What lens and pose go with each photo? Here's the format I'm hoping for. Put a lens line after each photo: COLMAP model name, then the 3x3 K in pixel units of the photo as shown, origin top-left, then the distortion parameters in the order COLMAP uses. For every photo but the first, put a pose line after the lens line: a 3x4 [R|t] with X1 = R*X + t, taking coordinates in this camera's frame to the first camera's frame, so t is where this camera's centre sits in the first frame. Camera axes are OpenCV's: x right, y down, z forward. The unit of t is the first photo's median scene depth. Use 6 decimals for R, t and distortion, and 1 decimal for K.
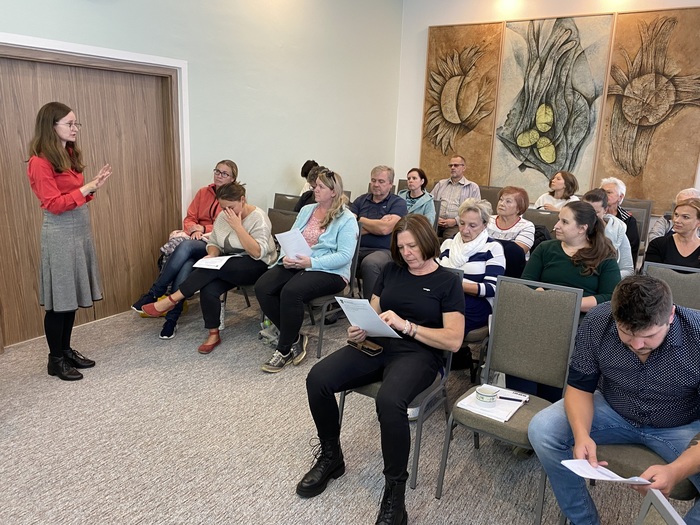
lens RADIAL K [[521.5, 0, 350.0], [0, 521.5, 262.5], [0, 0, 1]] dist [0.008758, -0.002326]
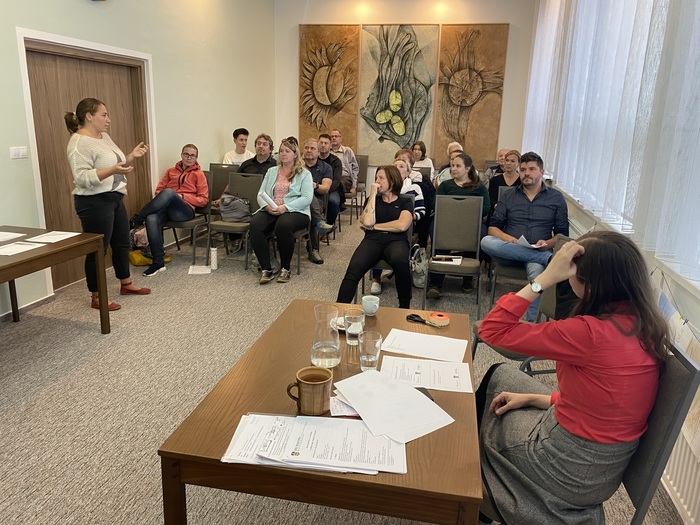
lens RADIAL K [[521.5, 0, 350.0], [0, 521.5, 262.5], [0, 0, 1]] dist [0.008758, -0.002326]
pose [[0.937593, -0.103552, 0.331958, -0.214221], [0.092684, 0.994516, 0.048455, 0.054176], [-0.335155, -0.014664, 0.942049, -0.204861]]
